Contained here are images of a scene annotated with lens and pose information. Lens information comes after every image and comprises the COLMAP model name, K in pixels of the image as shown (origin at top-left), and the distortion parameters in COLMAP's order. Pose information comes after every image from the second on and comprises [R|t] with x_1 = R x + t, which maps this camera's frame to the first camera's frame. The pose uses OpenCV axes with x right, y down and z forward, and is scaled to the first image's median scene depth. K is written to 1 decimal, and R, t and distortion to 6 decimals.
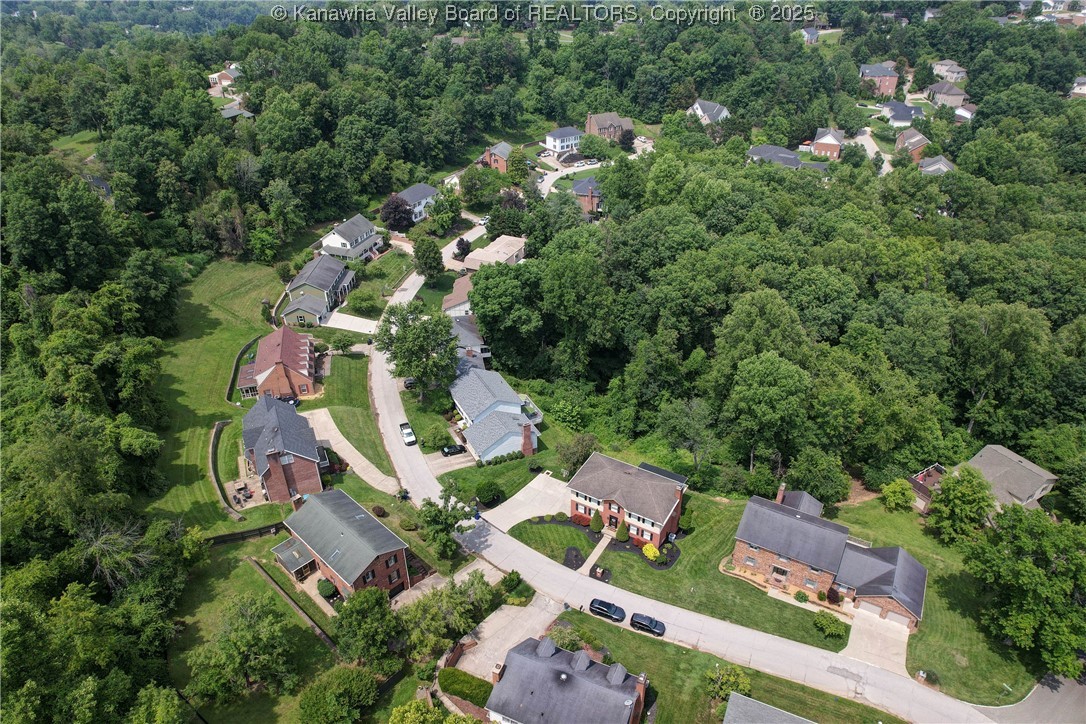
lens RADIAL K [[693.7, 0, 547.4], [0, 693.7, 365.9], [0, 0, 1]] dist [-0.074999, 0.065026]
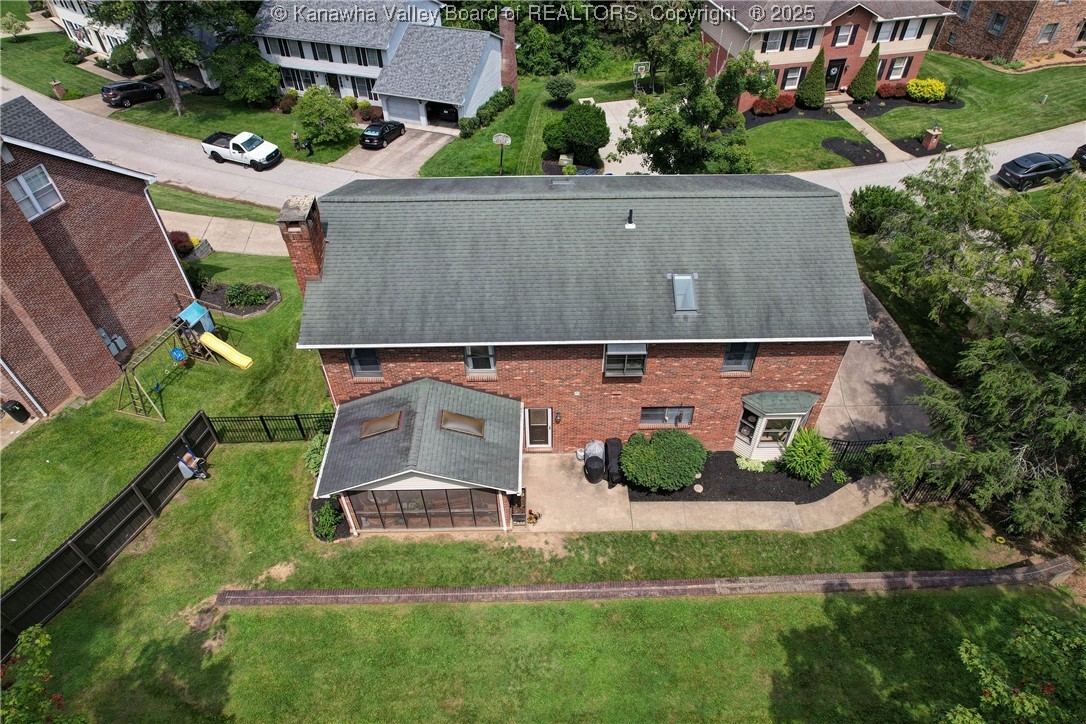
lens RADIAL K [[693.7, 0, 547.4], [0, 693.7, 365.9], [0, 0, 1]] dist [-0.074999, 0.065026]
pose [[0.722126, -0.488294, 0.490004, -0.393754], [0.373272, 0.871417, 0.318278, 0.177102], [-0.582411, -0.046932, 0.811539, 0.719244]]
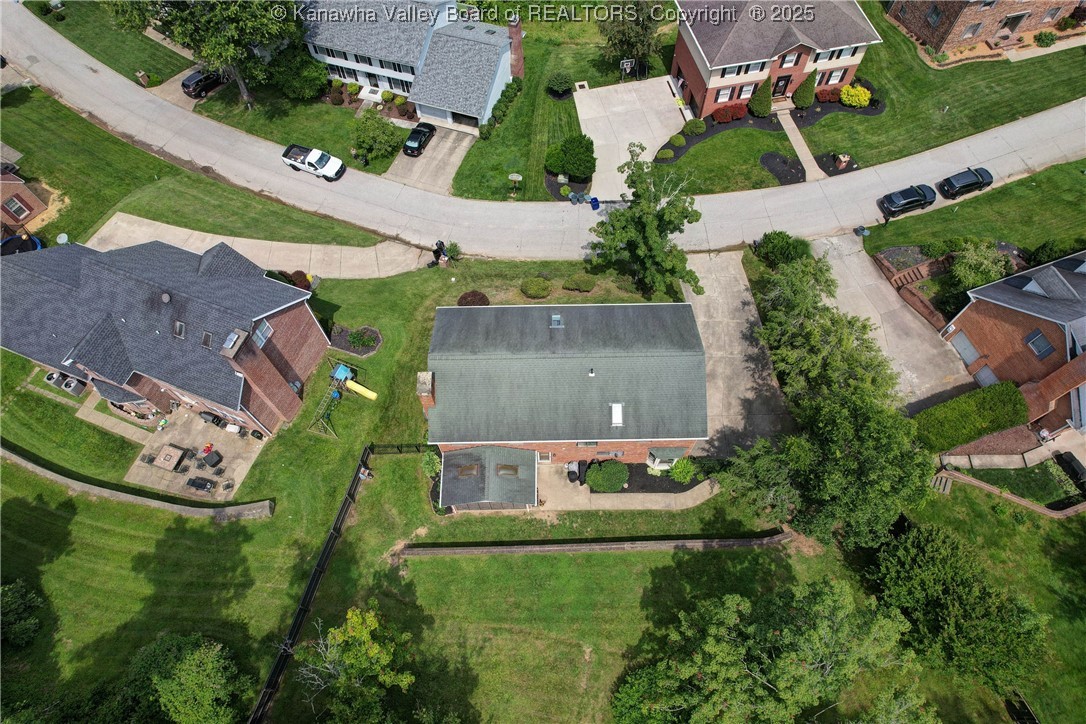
lens RADIAL K [[693.7, 0, 547.4], [0, 693.7, 365.9], [0, 0, 1]] dist [-0.074999, 0.065026]
pose [[0.722830, -0.619913, 0.305326, -0.391777], [0.375234, 0.723141, 0.579885, -0.021534], [-0.580272, -0.304590, 0.755321, 0.593825]]
